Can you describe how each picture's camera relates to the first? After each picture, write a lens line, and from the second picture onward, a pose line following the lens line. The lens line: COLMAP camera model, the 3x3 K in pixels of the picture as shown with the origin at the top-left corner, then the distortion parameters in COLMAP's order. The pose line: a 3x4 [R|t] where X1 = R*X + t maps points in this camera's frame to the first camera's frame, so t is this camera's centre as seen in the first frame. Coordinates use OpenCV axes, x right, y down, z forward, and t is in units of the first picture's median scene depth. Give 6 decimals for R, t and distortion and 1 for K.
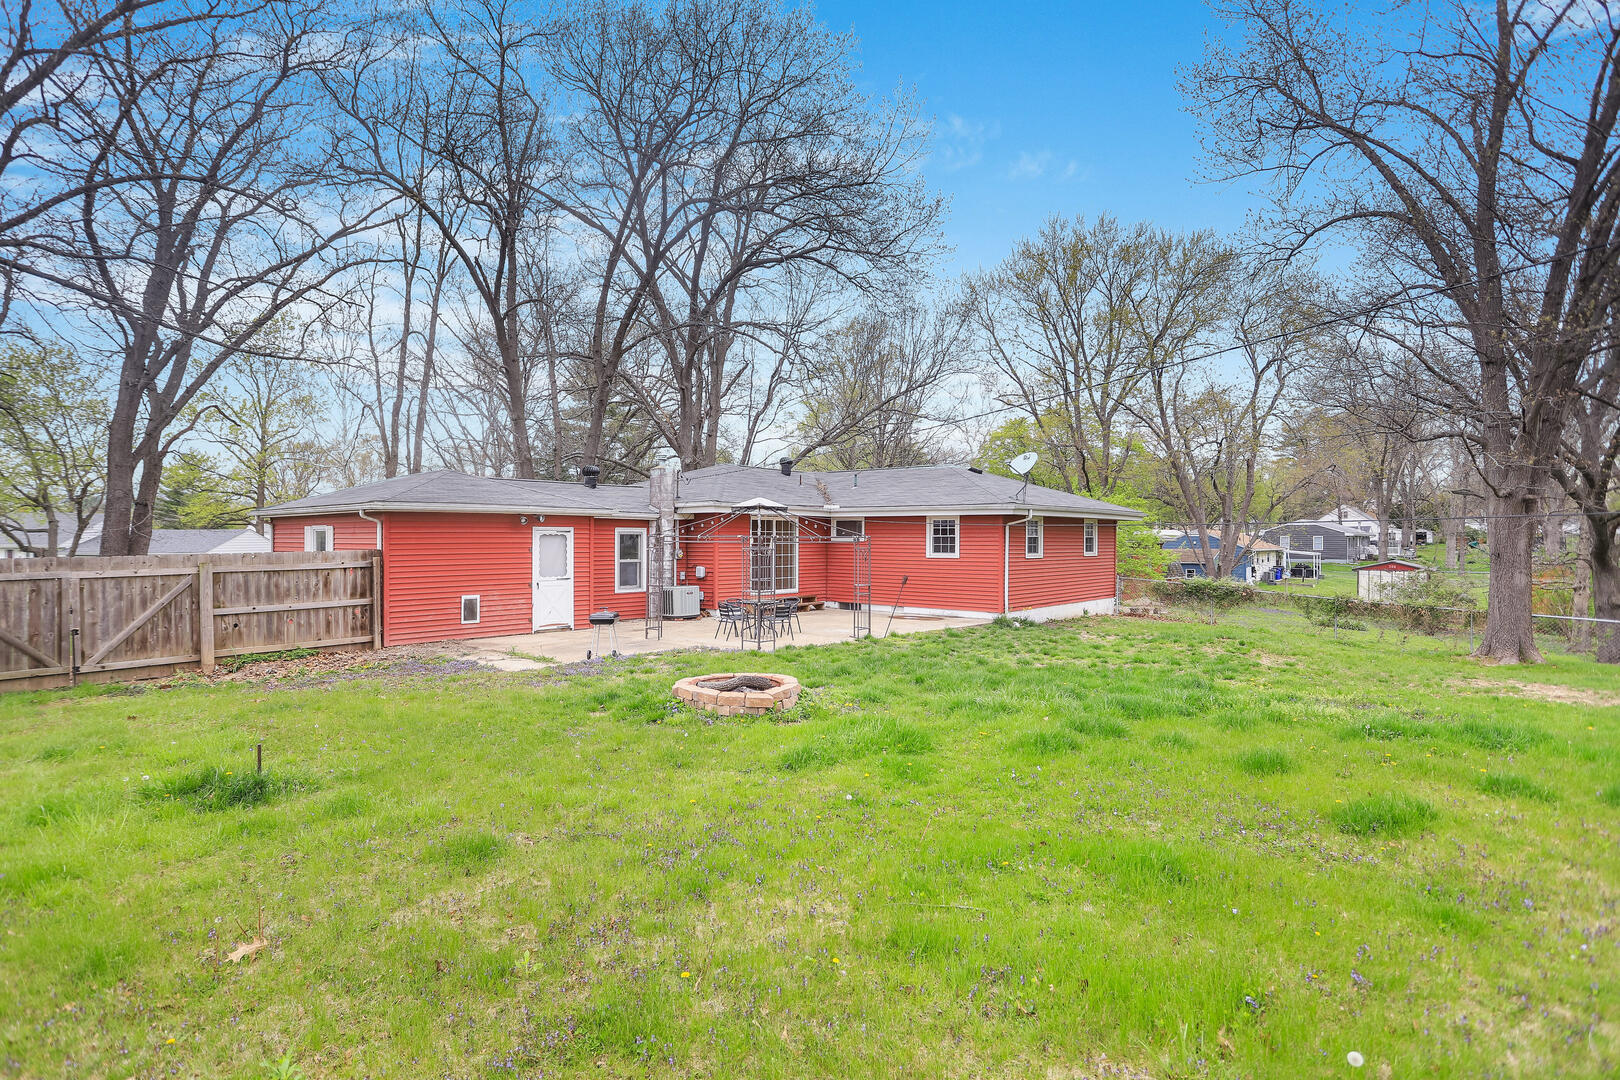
lens RADIAL K [[829.5, 0, 811.9], [0, 829.5, 544.5], [0, 0, 1]] dist [-0.006561, 0.000554]
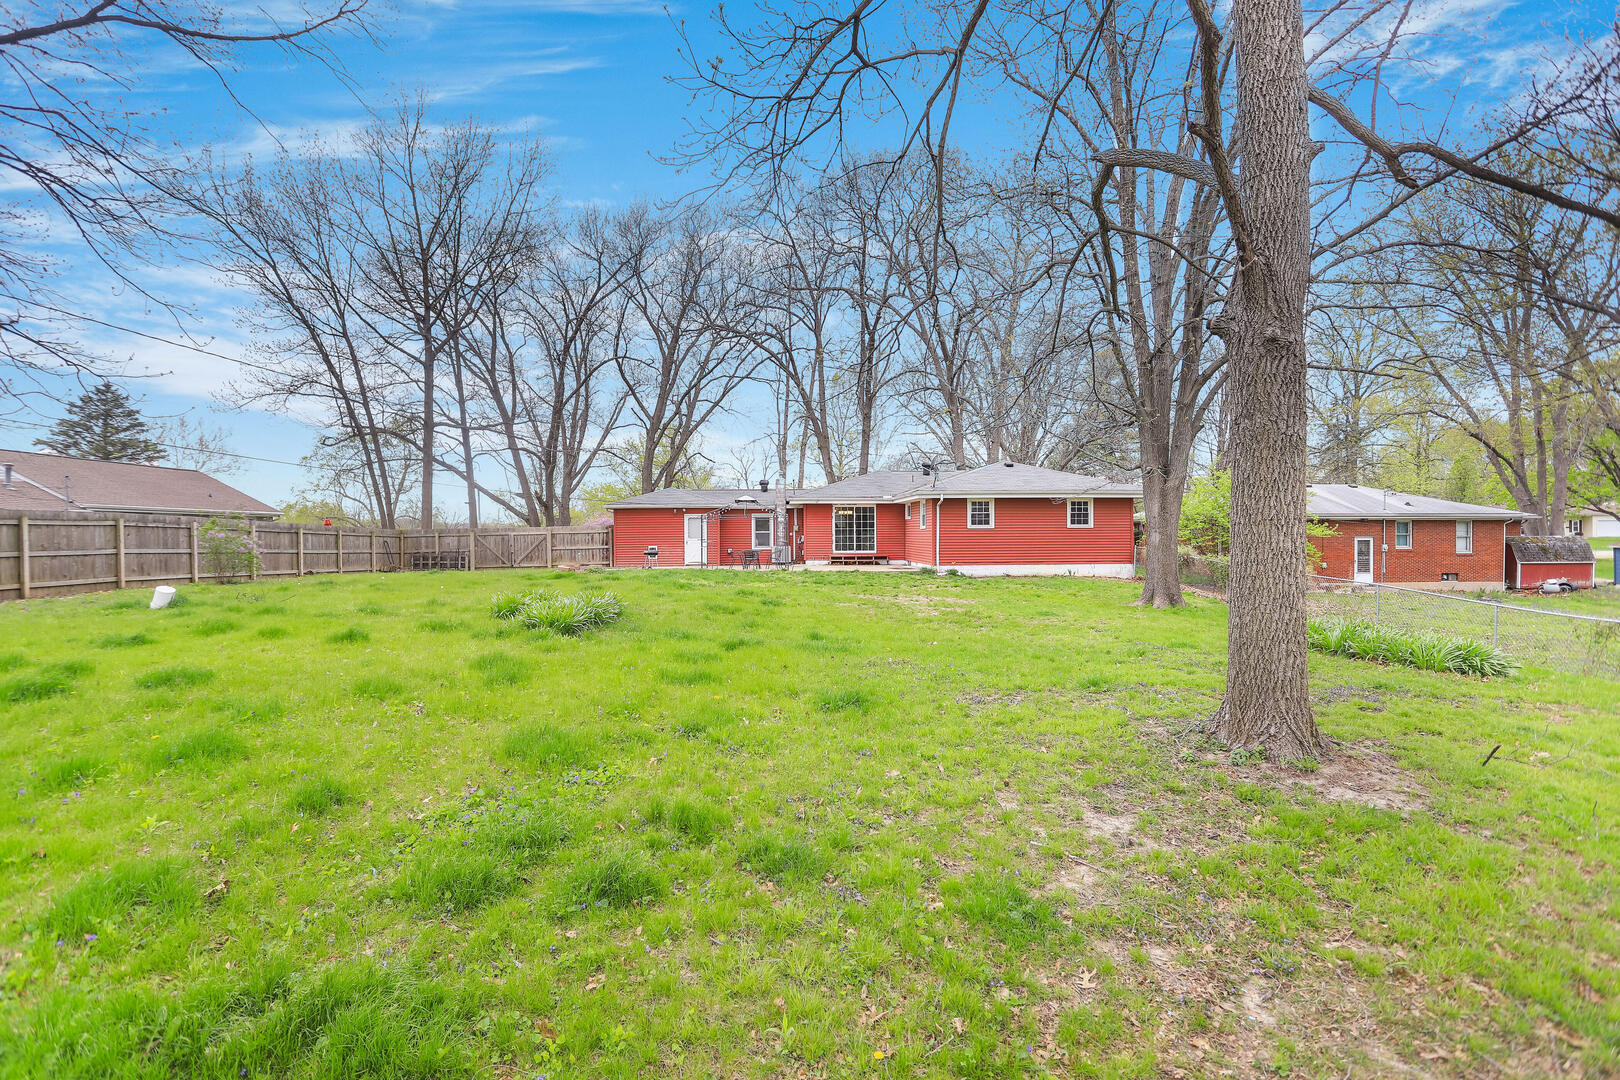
lens RADIAL K [[829.5, 0, 808.9], [0, 829.5, 539.8], [0, 0, 1]] dist [-0.006561, 0.000554]
pose [[0.632117, -0.010485, -0.774802, 1.215378], [0.005291, 0.999944, -0.009215, 0.052512], [0.774855, 0.001726, 0.632137, -0.049291]]
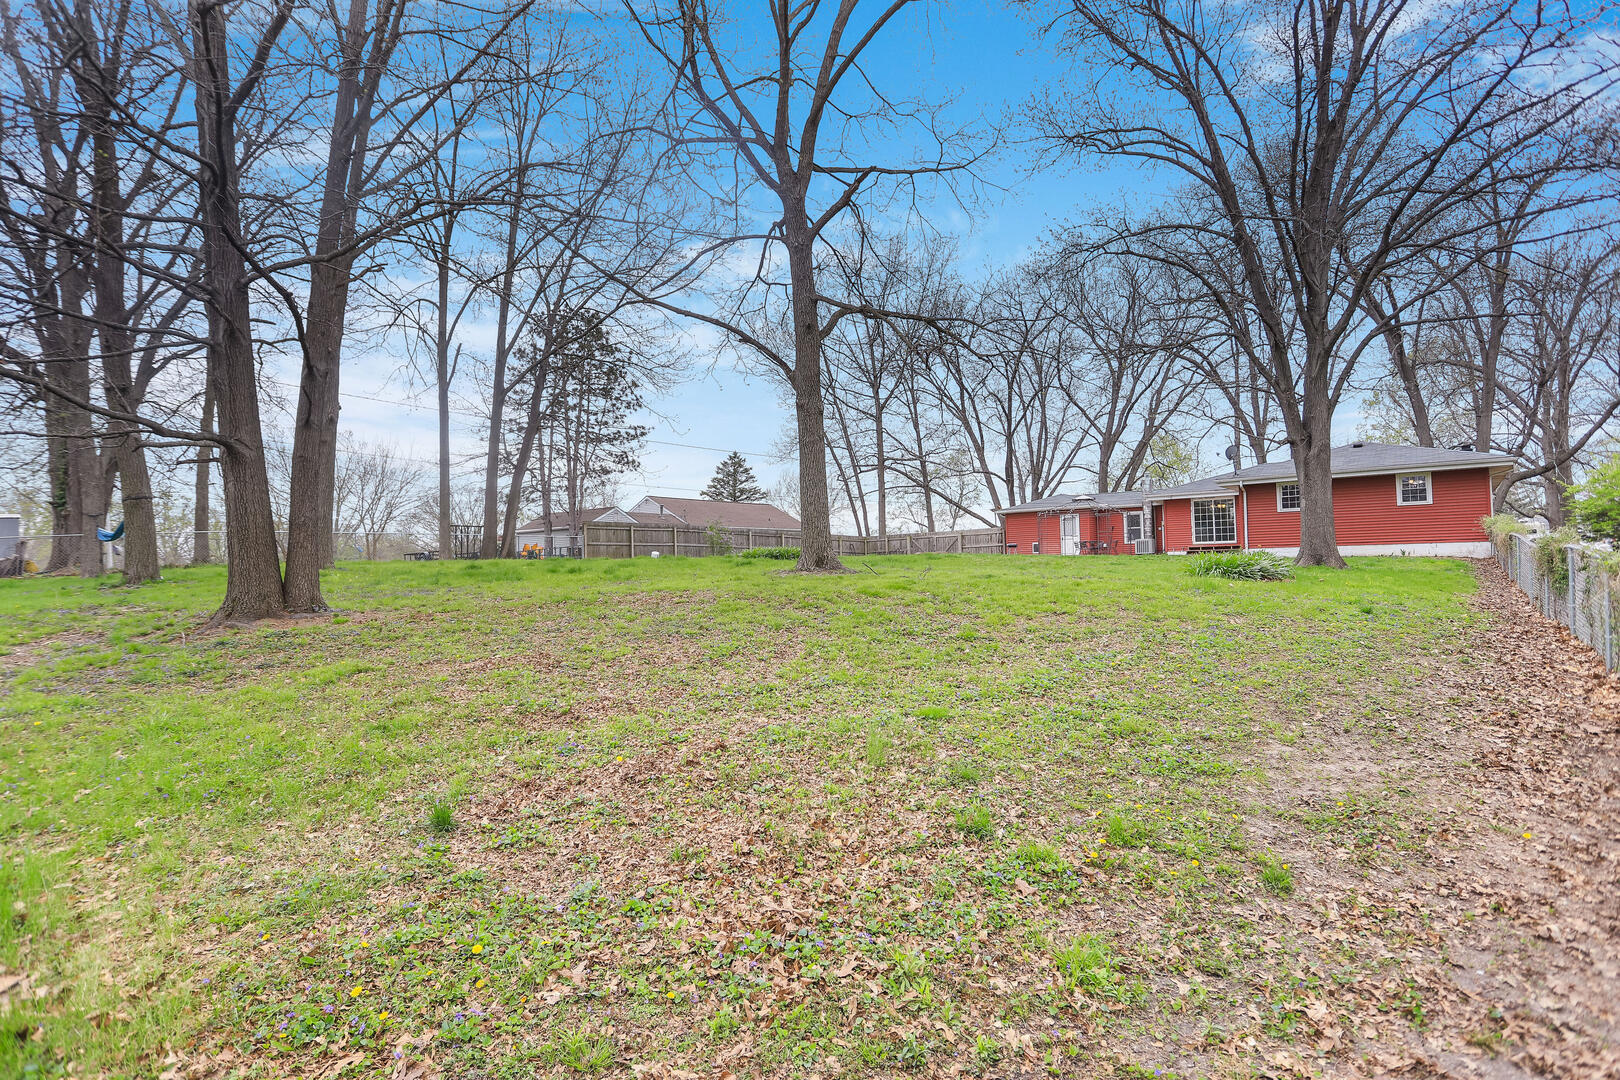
lens RADIAL K [[829.5, 0, 807.3], [0, 829.5, 545.8], [0, 0, 1]] dist [-0.006561, 0.000554]
pose [[-0.016464, -0.036537, -0.999197, 1.769310], [0.012848, 0.999242, -0.036751, 0.124757], [0.999782, -0.013443, -0.015982, 0.245489]]
